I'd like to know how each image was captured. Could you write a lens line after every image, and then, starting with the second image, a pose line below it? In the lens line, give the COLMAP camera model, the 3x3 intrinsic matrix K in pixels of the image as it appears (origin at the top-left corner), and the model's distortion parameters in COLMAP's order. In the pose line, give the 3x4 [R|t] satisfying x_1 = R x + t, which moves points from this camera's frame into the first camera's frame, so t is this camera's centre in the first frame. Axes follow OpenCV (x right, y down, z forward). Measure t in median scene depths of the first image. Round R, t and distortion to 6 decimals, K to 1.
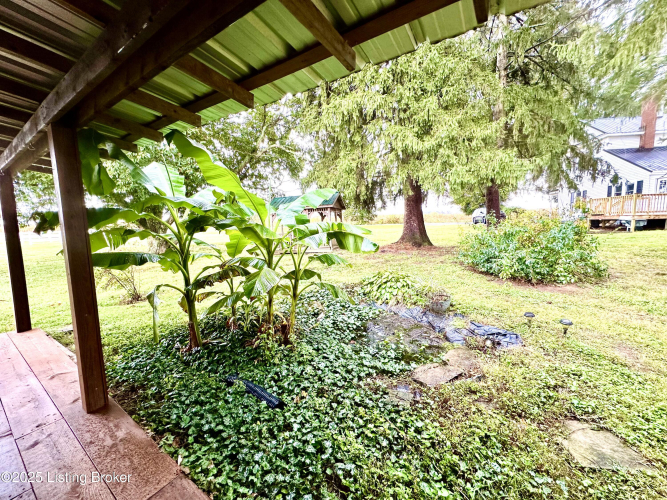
lens RADIAL K [[266.2, 0, 333.5], [0, 266.2, 251.3], [0, 0, 1]] dist [-0.000133, 0.000022]
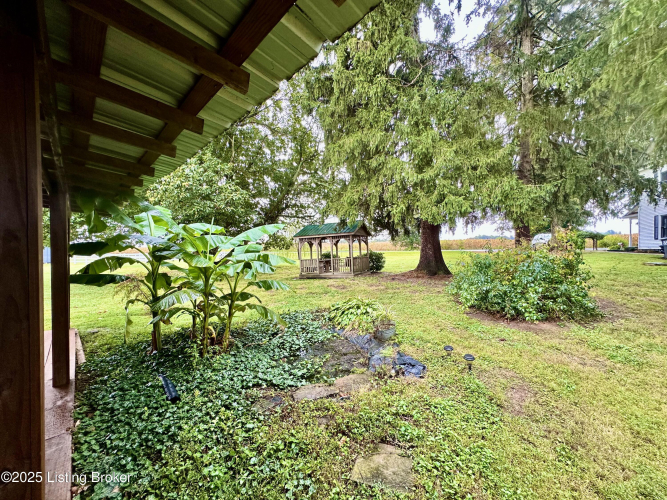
lens RADIAL K [[266.2, 0, 333.9], [0, 266.2, 251.7], [0, 0, 1]] dist [-0.000133, 0.000022]
pose [[0.978021, 0.011208, -0.208205, 0.437437], [-0.030254, 0.995615, -0.088520, -0.016538], [0.206300, 0.092874, 0.974071, -0.076757]]
